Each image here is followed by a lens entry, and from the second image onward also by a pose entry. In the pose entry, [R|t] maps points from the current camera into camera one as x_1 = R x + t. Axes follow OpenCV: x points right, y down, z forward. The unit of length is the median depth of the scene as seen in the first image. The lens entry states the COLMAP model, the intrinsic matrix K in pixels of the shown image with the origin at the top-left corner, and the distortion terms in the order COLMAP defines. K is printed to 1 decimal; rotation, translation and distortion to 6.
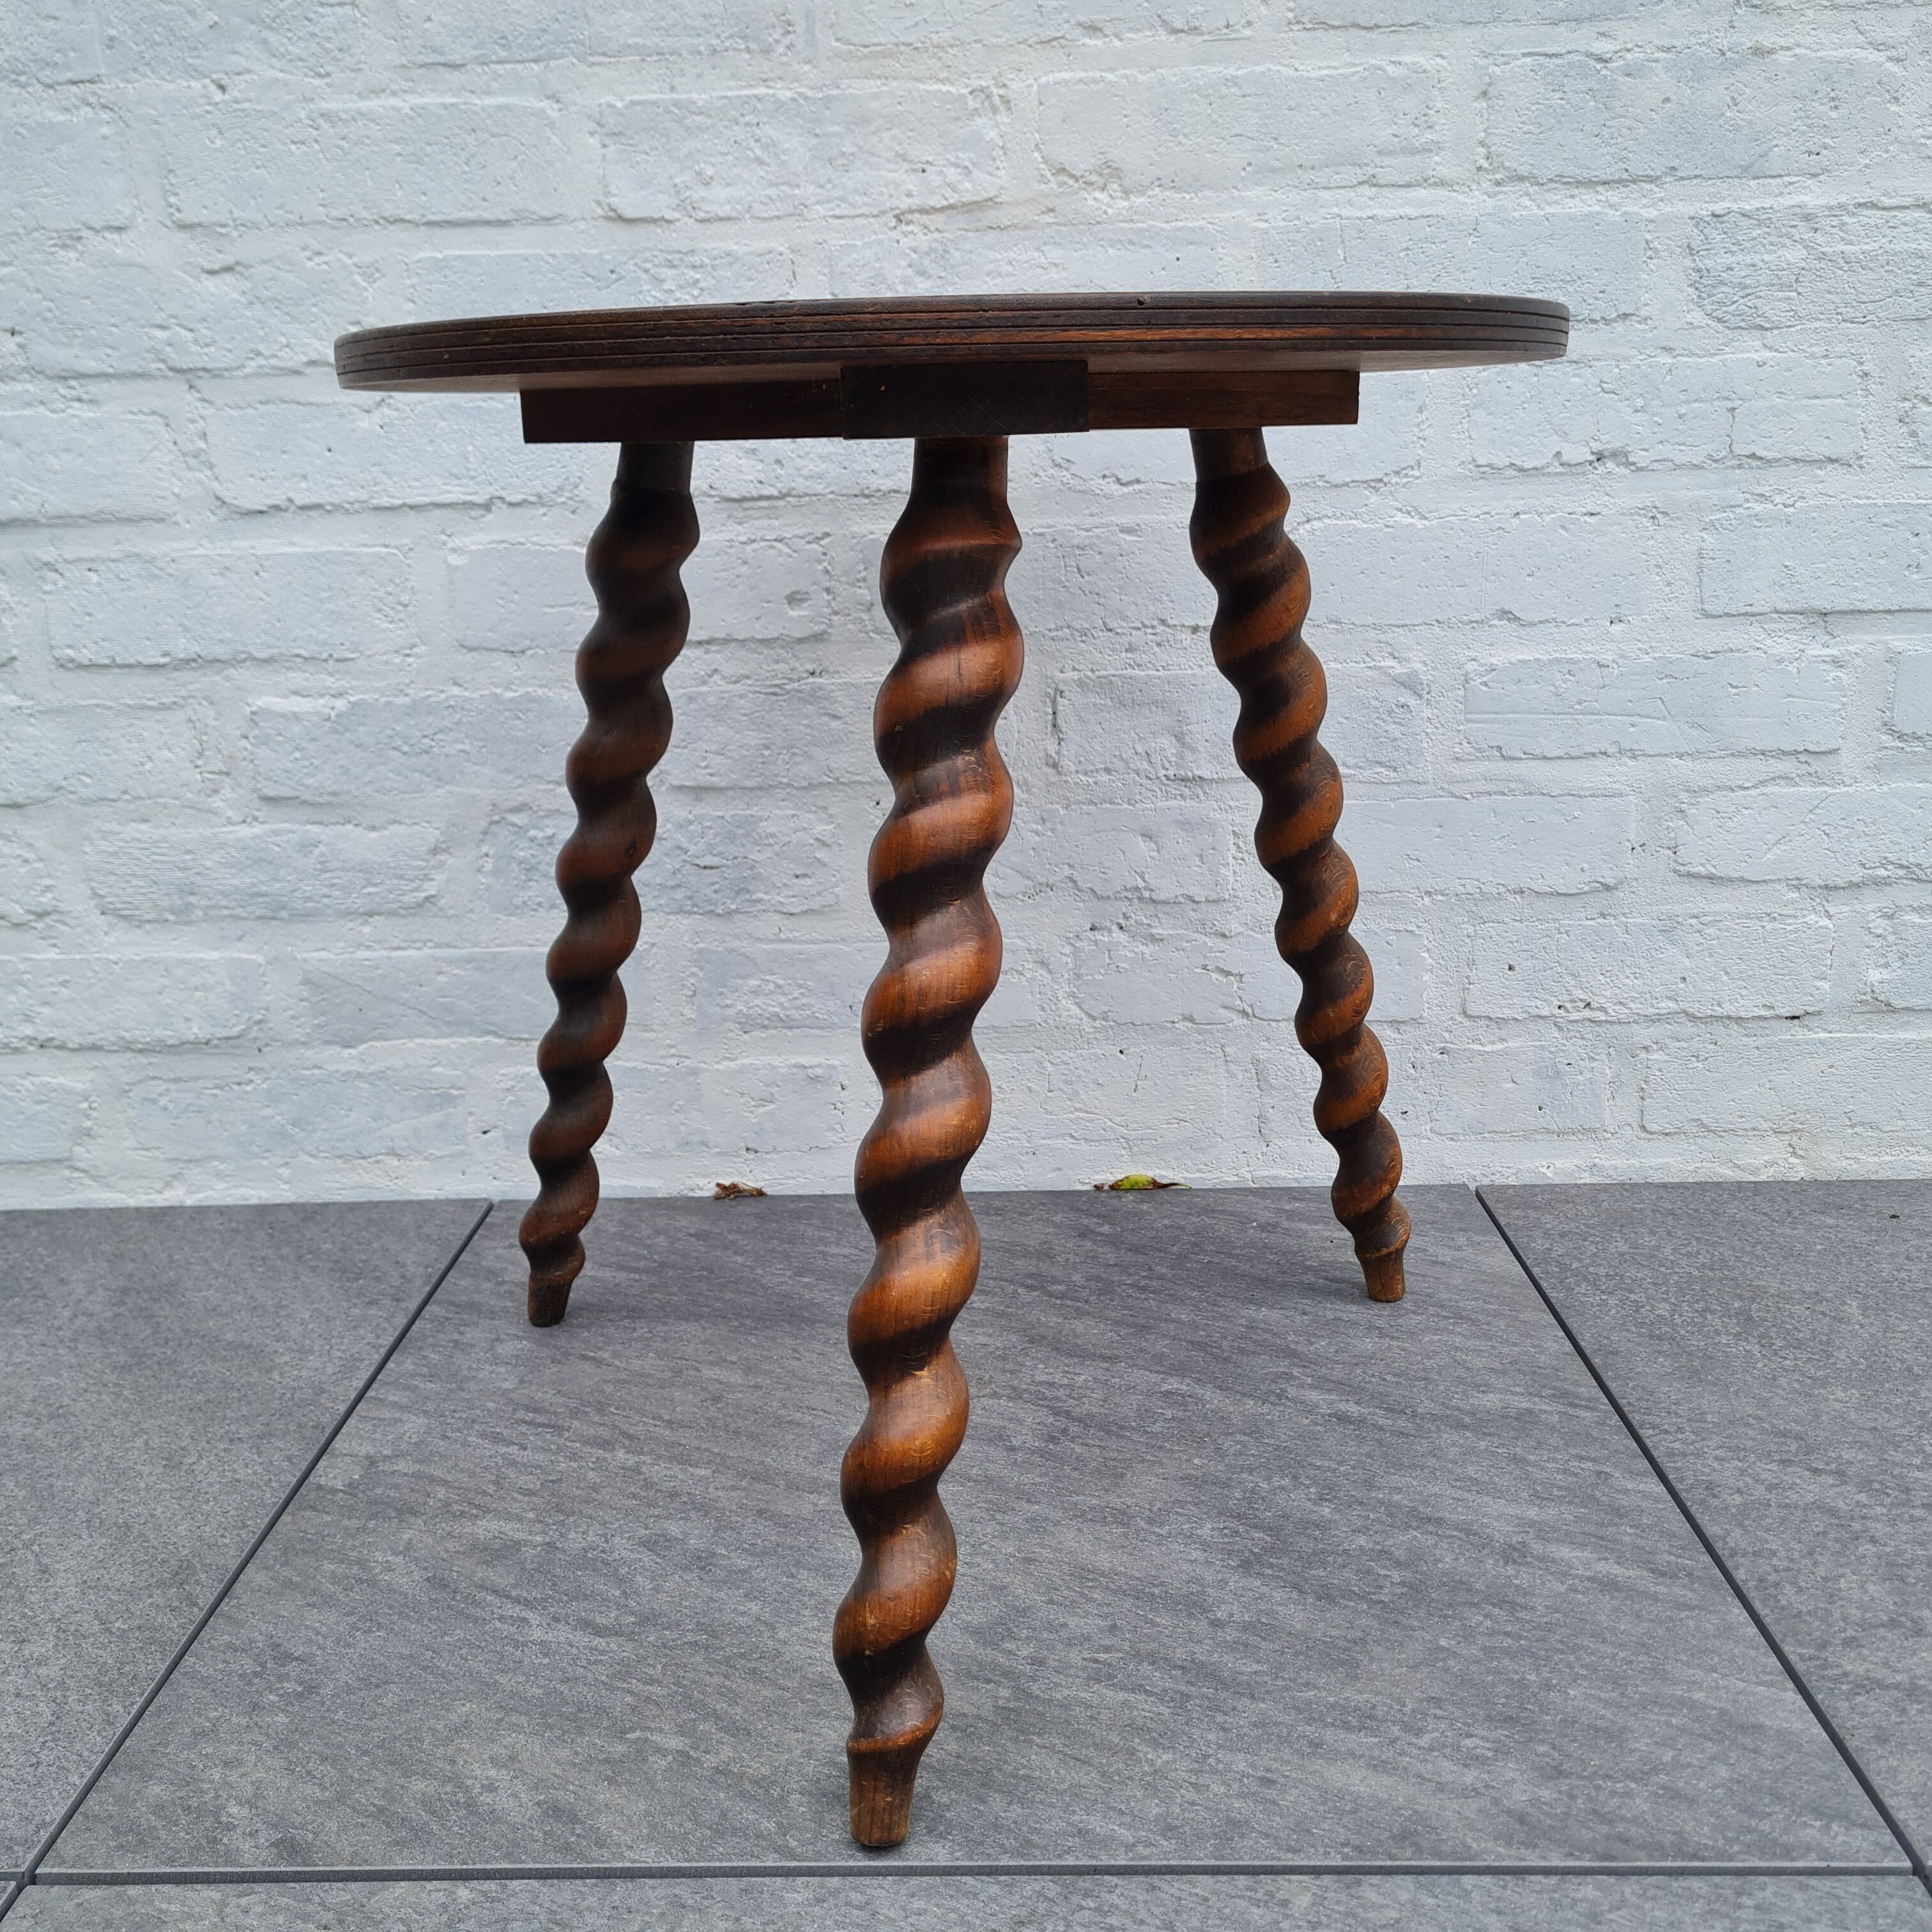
lens RADIAL K [[1962.7, 0, 947.2], [0, 1962.7, 966.1], [0, 0, 1]] dist [0.031614, 0.000000]
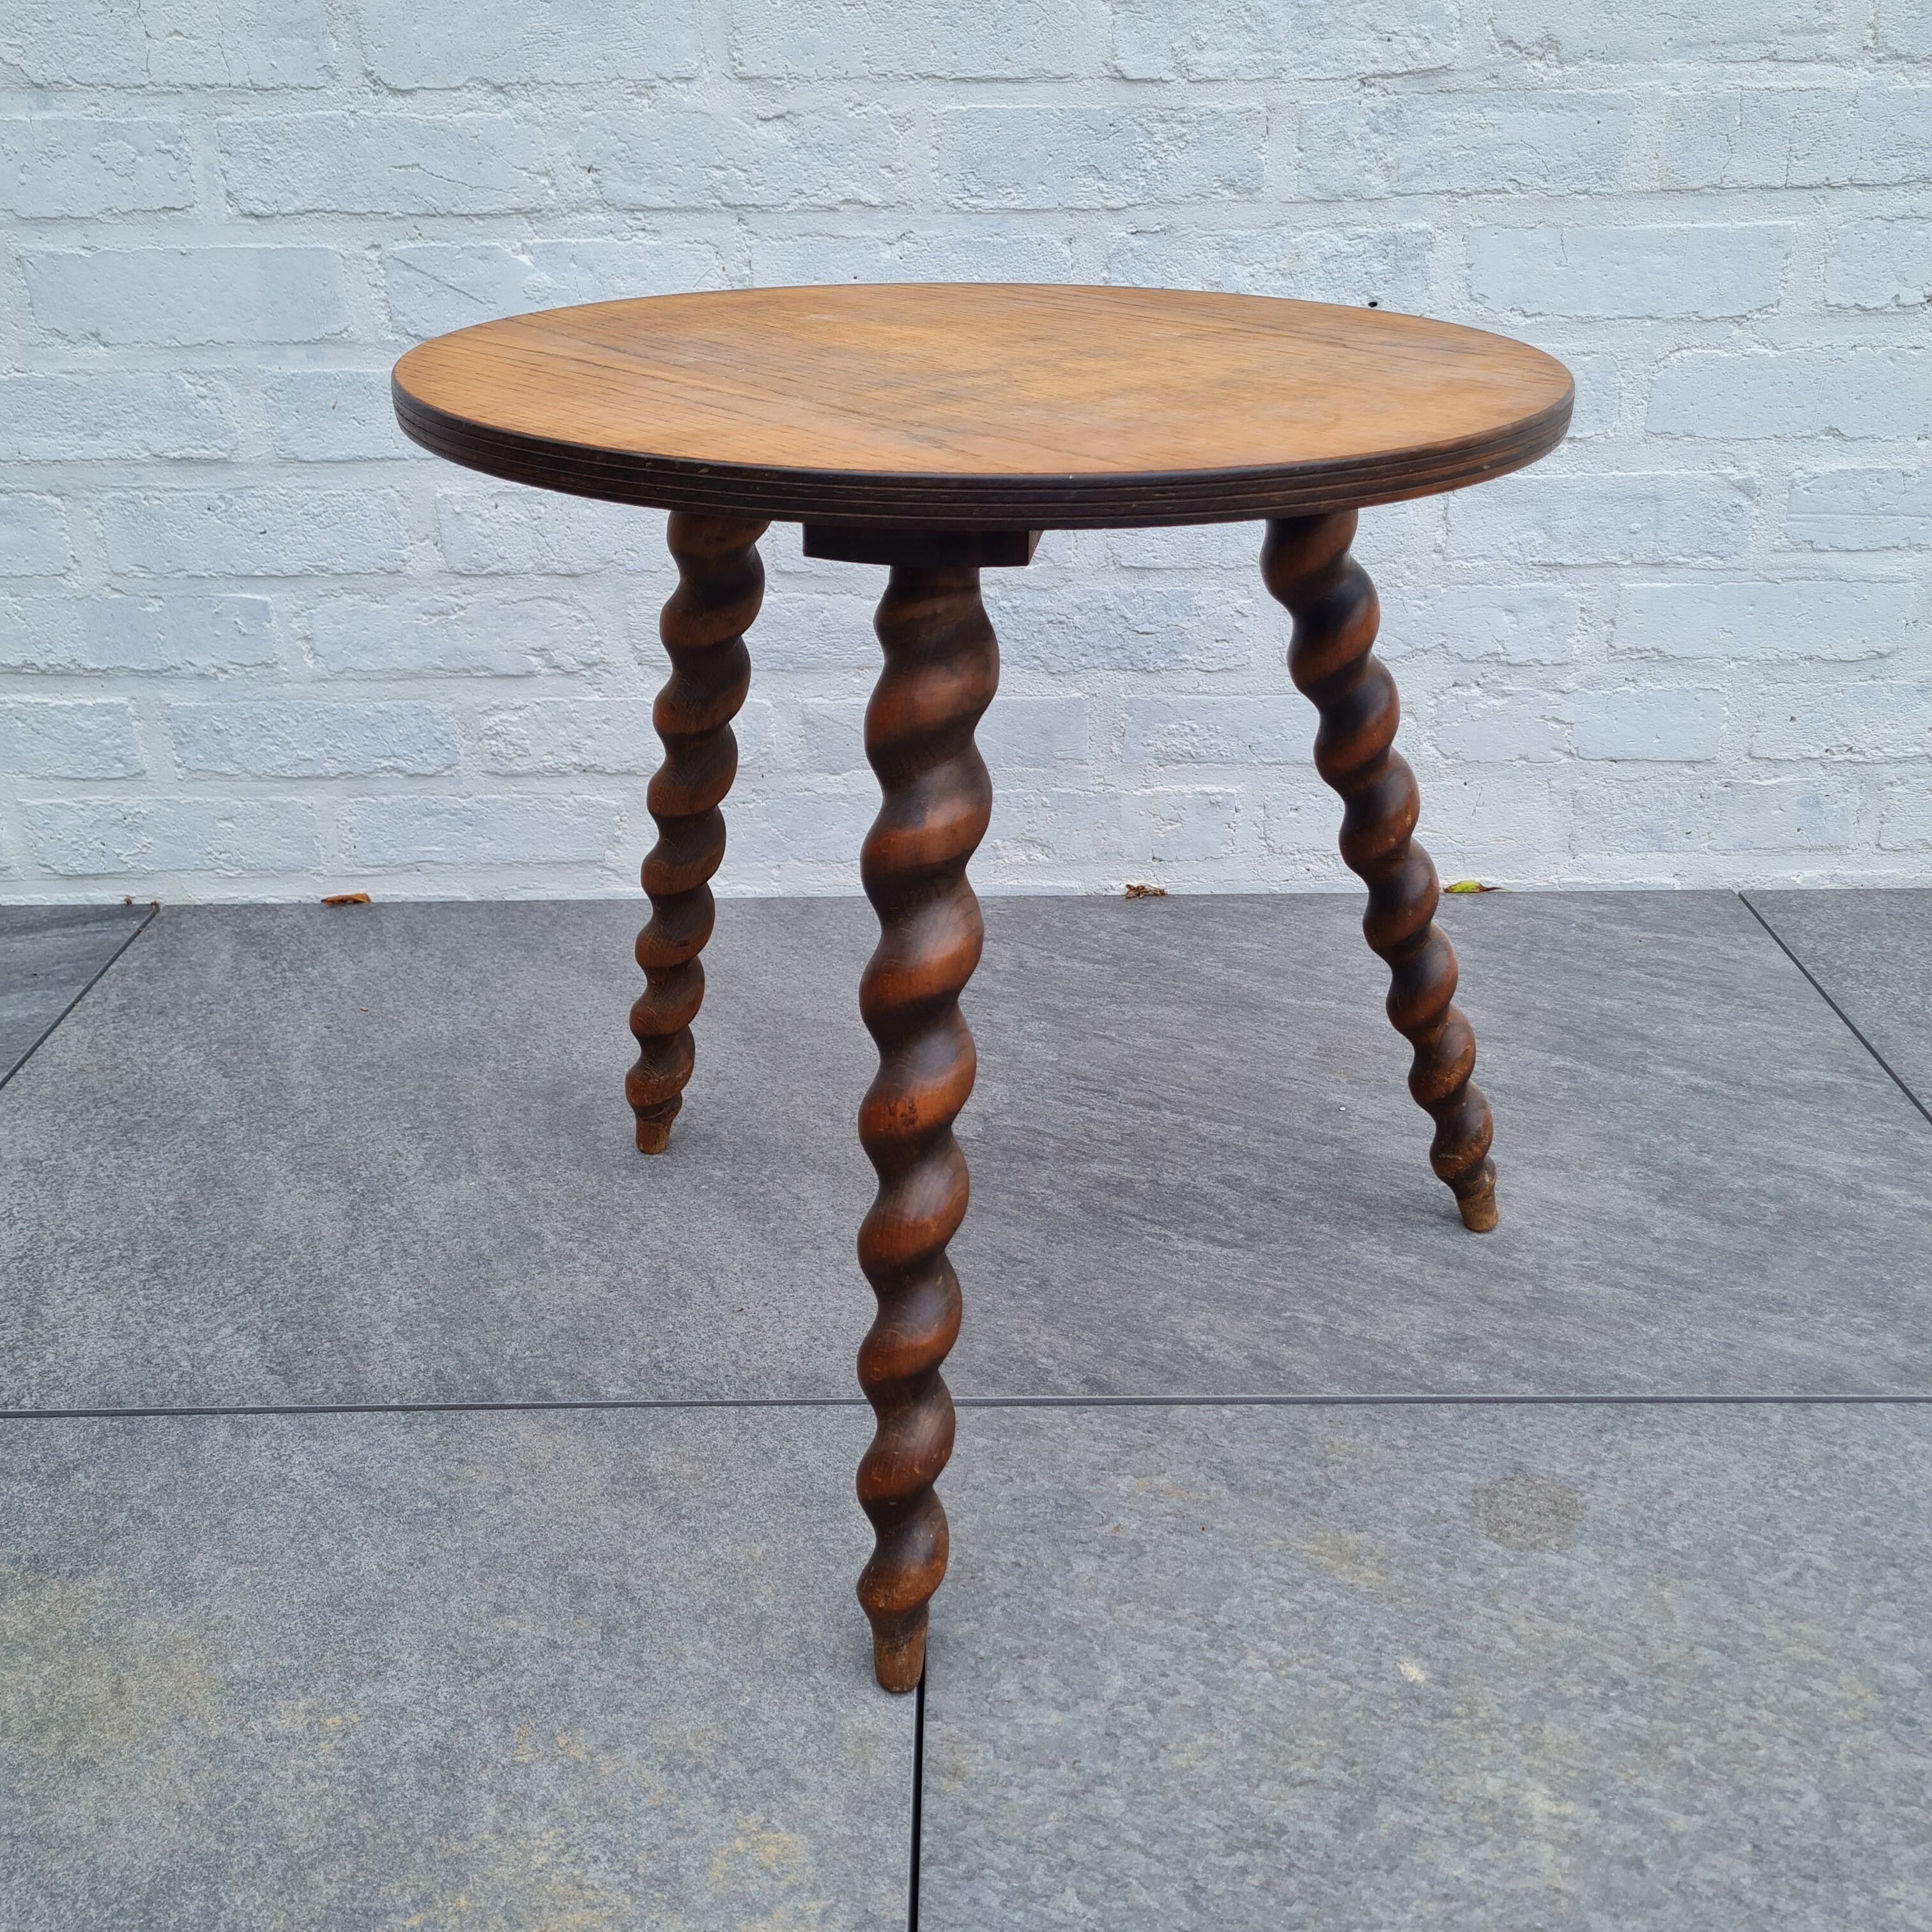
lens RADIAL K [[1962.7, 0, 963.3], [0, 1962.7, 970.9], [0, 0, 1]] dist [0.031614, 0.000000]
pose [[0.999567, 0.004346, 0.029087, -0.284740], [-0.010475, 0.976769, 0.214037, -0.111172], [-0.027481, -0.214249, 0.976392, -0.239648]]
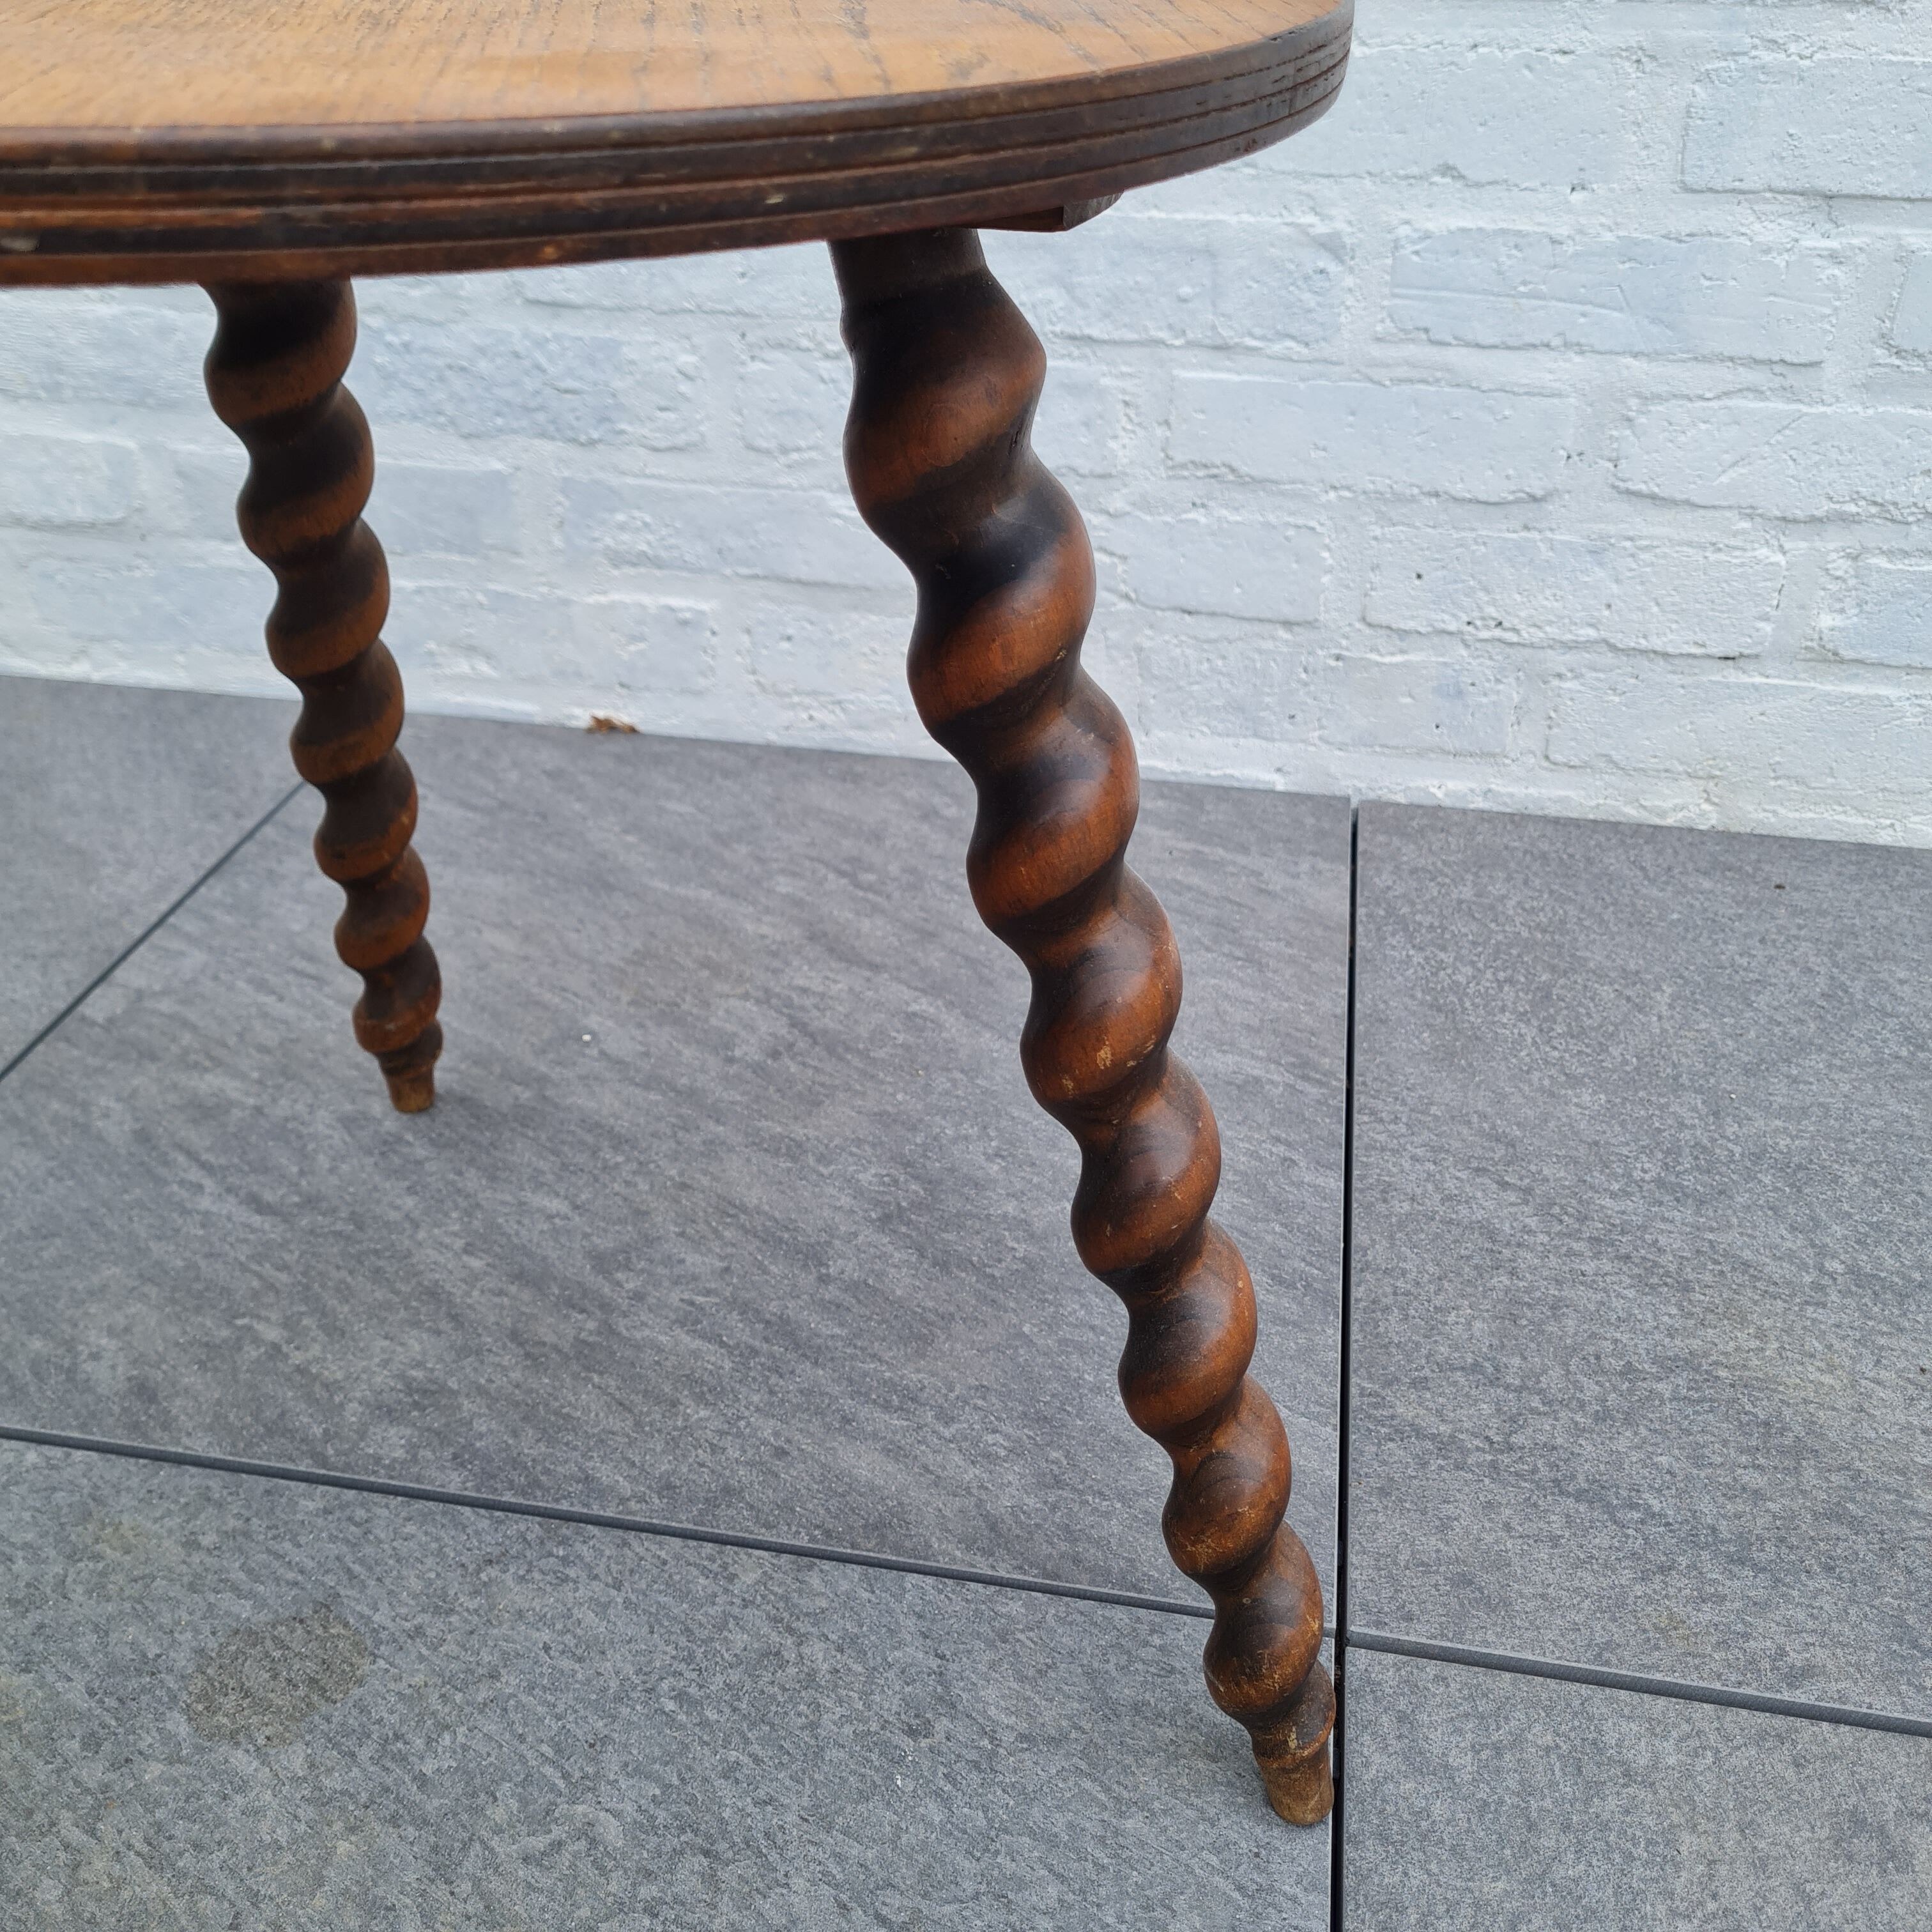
lens RADIAL K [[1962.7, 0, 963.1], [0, 1962.7, 951.8], [0, 0, 1]] dist [0.031614, 0.000000]
pose [[0.987829, 0.112992, -0.106900, 0.207918], [-0.075213, 0.948543, 0.307587, -0.105887], [0.136154, -0.295803, 0.945496, 0.057988]]
